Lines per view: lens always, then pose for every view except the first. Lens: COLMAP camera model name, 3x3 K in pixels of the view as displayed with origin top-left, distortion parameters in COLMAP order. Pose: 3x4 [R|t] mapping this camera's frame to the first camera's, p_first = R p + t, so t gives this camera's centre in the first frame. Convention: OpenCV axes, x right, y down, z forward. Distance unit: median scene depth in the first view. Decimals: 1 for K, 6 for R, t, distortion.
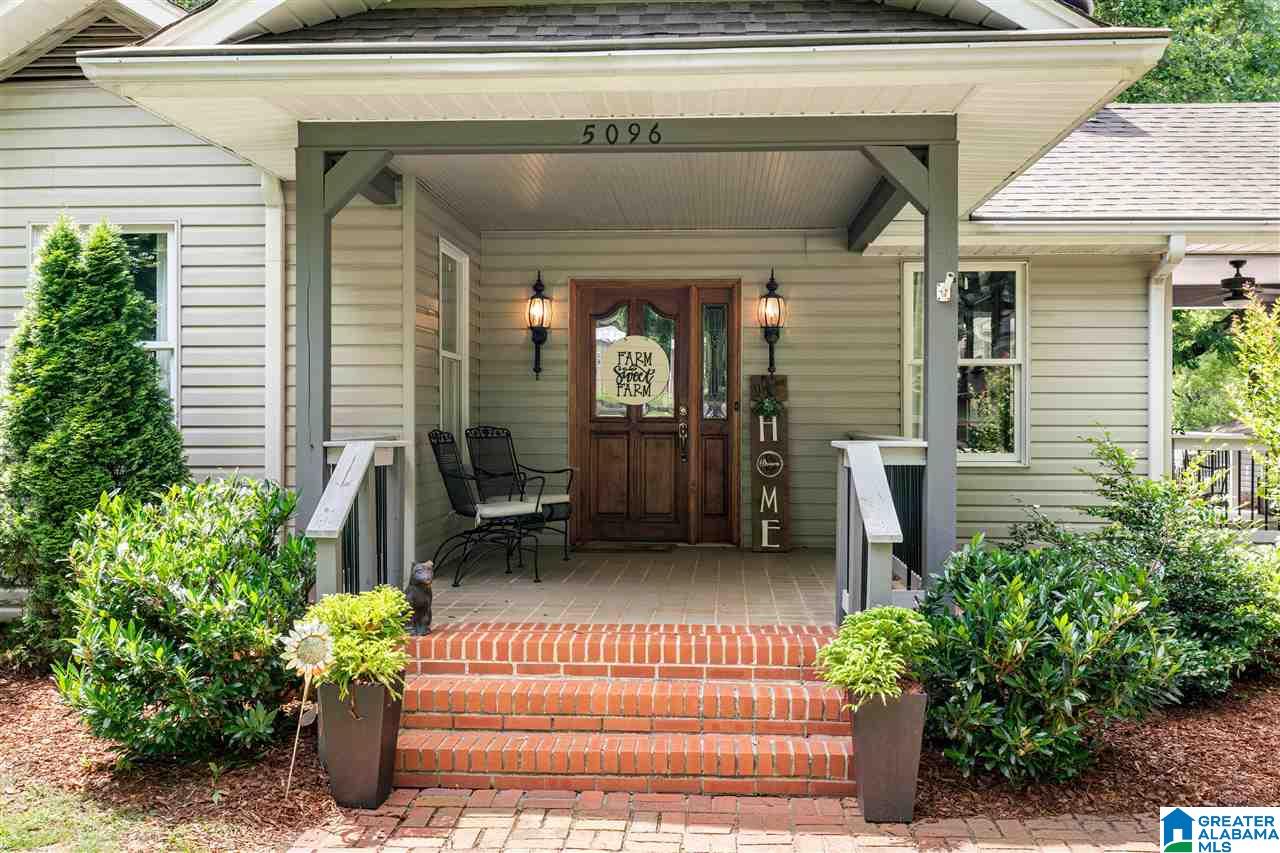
lens RADIAL K [[1227.1, 0, 638.8], [0, 1227.1, 423.0], [0, 0, 1]] dist [0.002441, 0.000000]
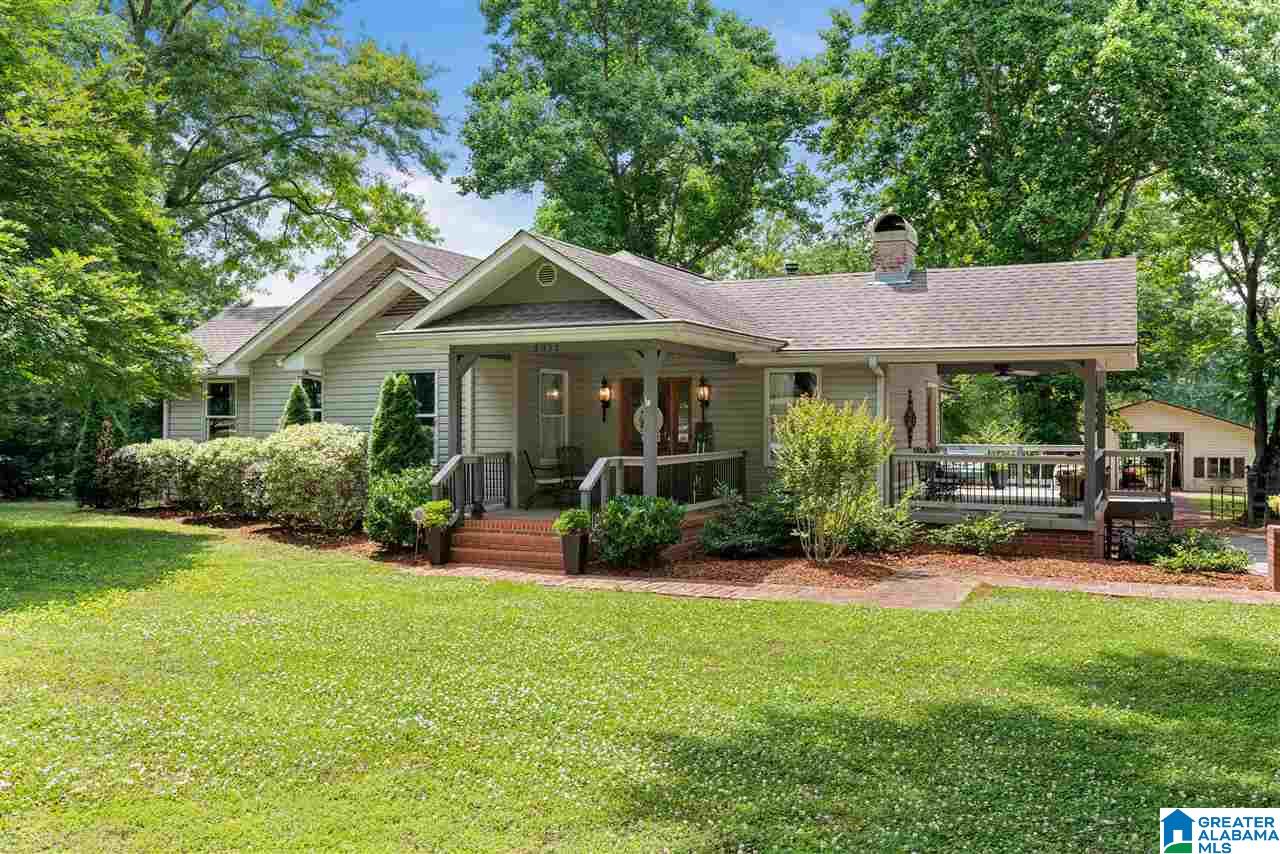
lens RADIAL K [[1087.1, 0, 640.2], [0, 1087.1, 430.3], [0, 0, 1]] dist [0.027908, 0.000174]
pose [[0.929337, 0.002509, -0.369224, 0.995139], [-0.000739, 0.999988, 0.004935, -0.050406], [0.369232, -0.004313, 0.929327, -1.120252]]
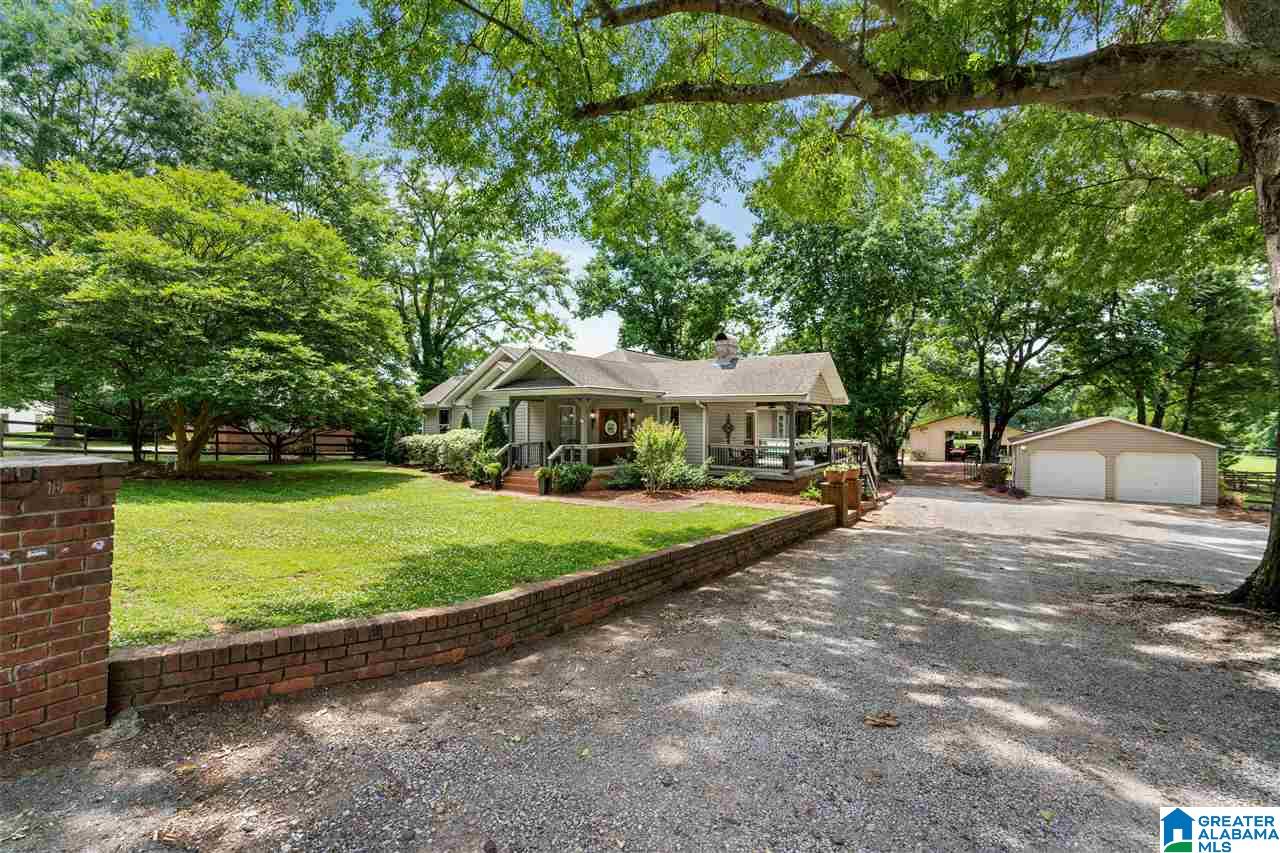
lens RADIAL K [[573.4, 0, 638.5], [0, 573.4, 422.8], [0, 0, 1]] dist [0.001527, 0.000407]
pose [[0.861375, 0.001598, -0.507966, 1.758714], [-0.004142, 0.999984, -0.003878, -0.078894], [0.507952, 0.005444, 0.861368, -1.232798]]
